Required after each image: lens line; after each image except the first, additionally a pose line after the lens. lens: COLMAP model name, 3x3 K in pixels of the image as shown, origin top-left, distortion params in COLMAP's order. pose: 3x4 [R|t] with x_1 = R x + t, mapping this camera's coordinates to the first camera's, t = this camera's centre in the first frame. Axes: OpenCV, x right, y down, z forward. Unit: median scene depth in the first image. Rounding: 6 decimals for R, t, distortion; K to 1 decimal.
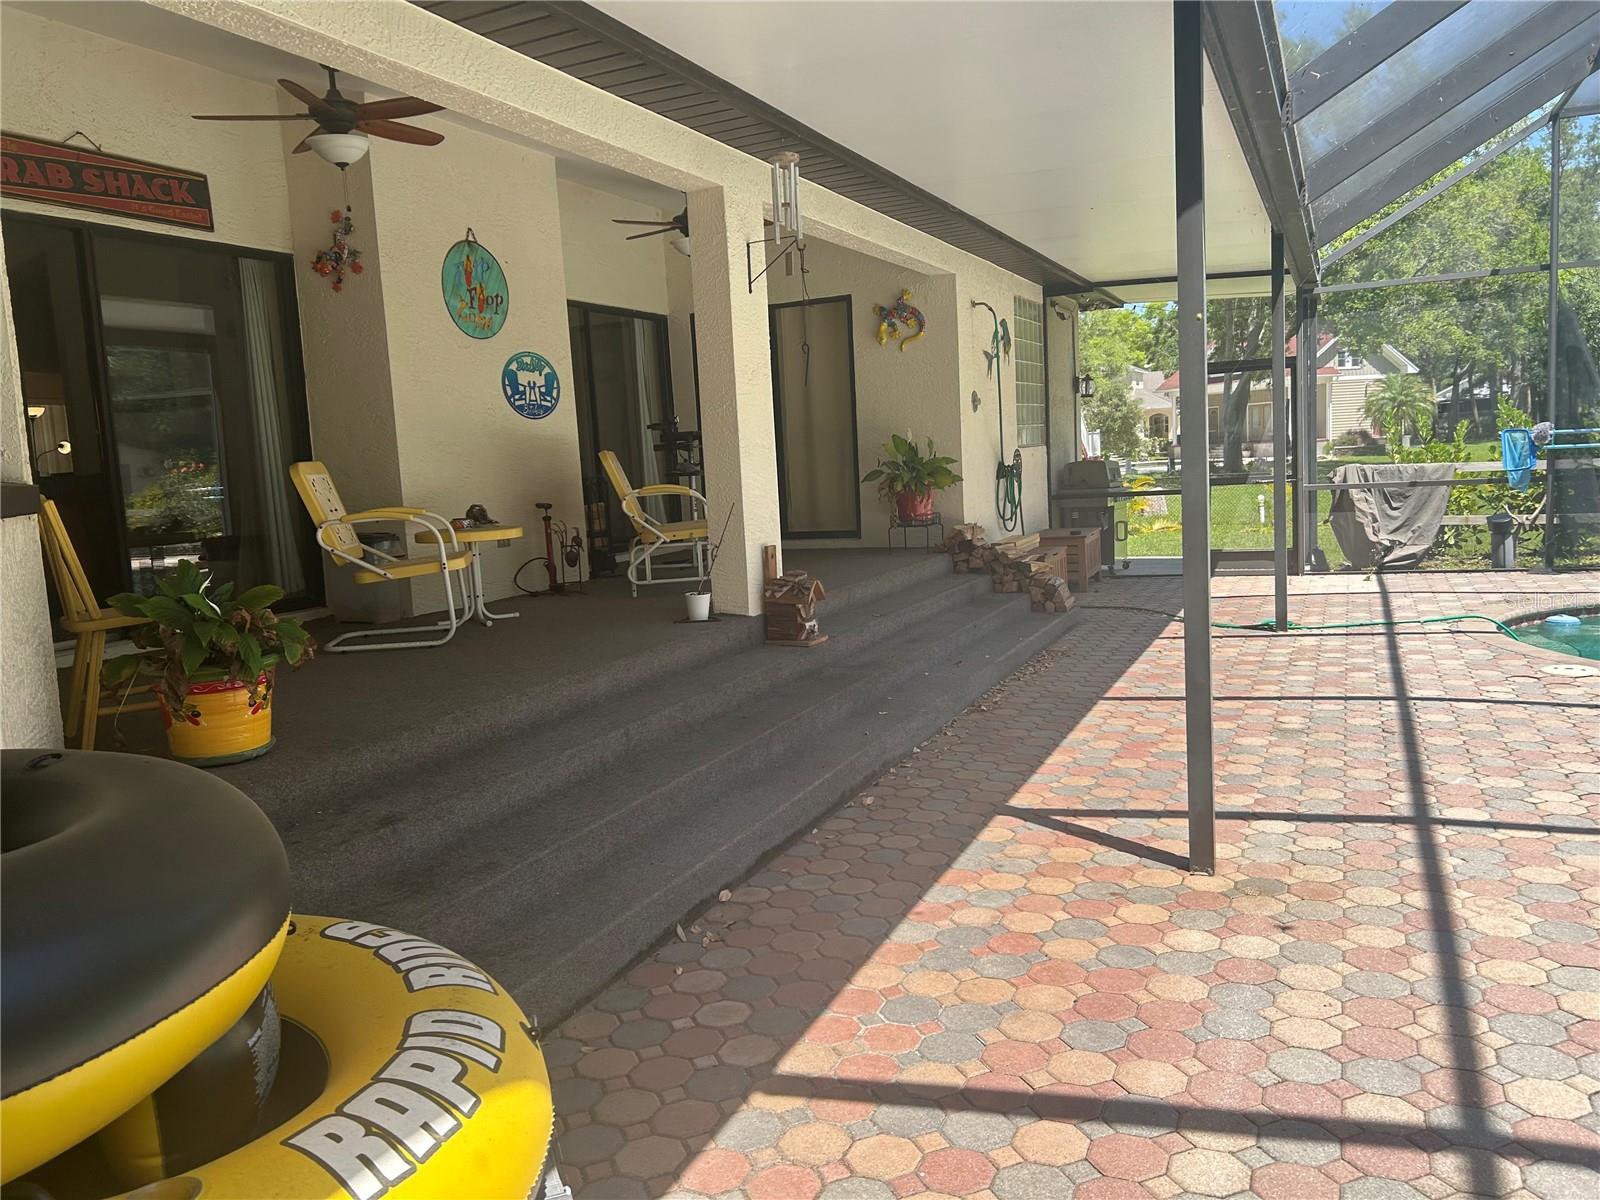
lens RADIAL K [[1206.9, 0, 800.0], [0, 1206.9, 600.0], [0, 0, 1]] dist [-0.003917, -0.006664]
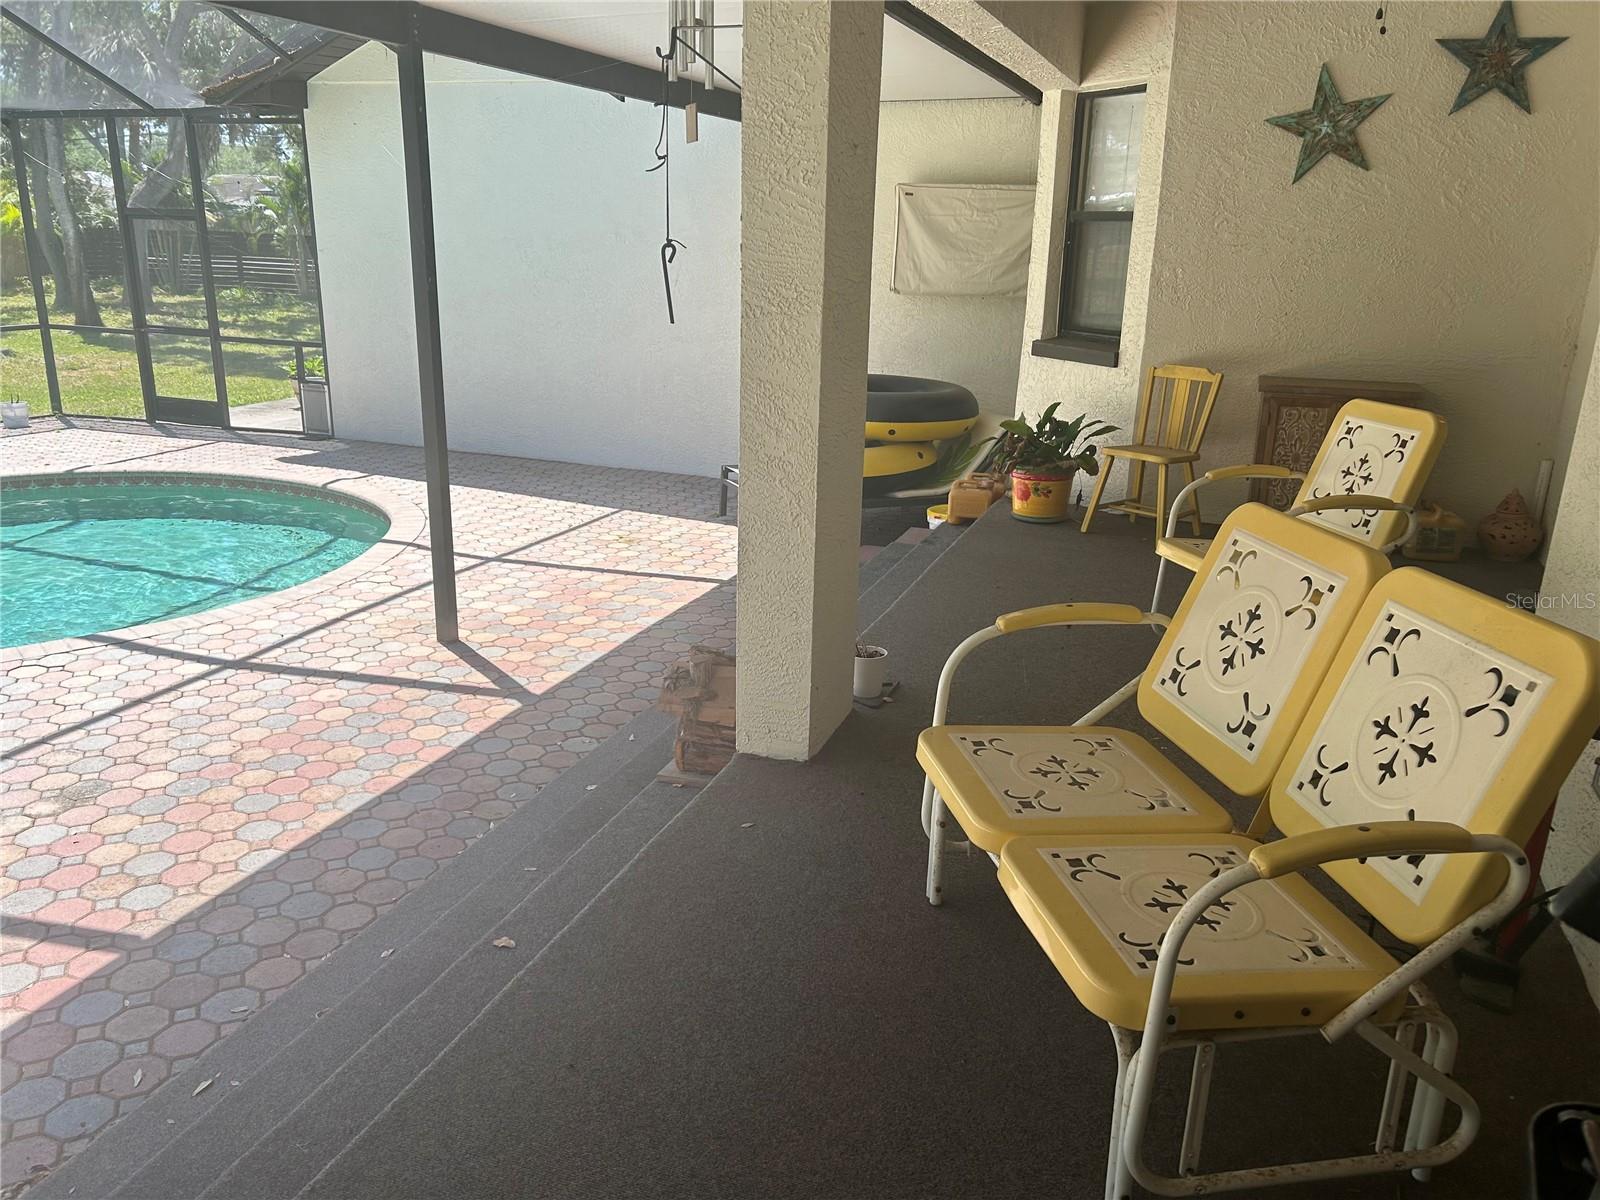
lens RADIAL K [[1206.9, 0, 800.0], [0, 1206.9, 600.0], [0, 0, 1]] dist [-0.003917, -0.006664]
pose [[-0.997412, 0.033941, -0.063376, -0.017787], [0.004717, 0.910539, 0.413397, -0.455491], [0.071737, 0.412028, -0.908343, 2.399234]]
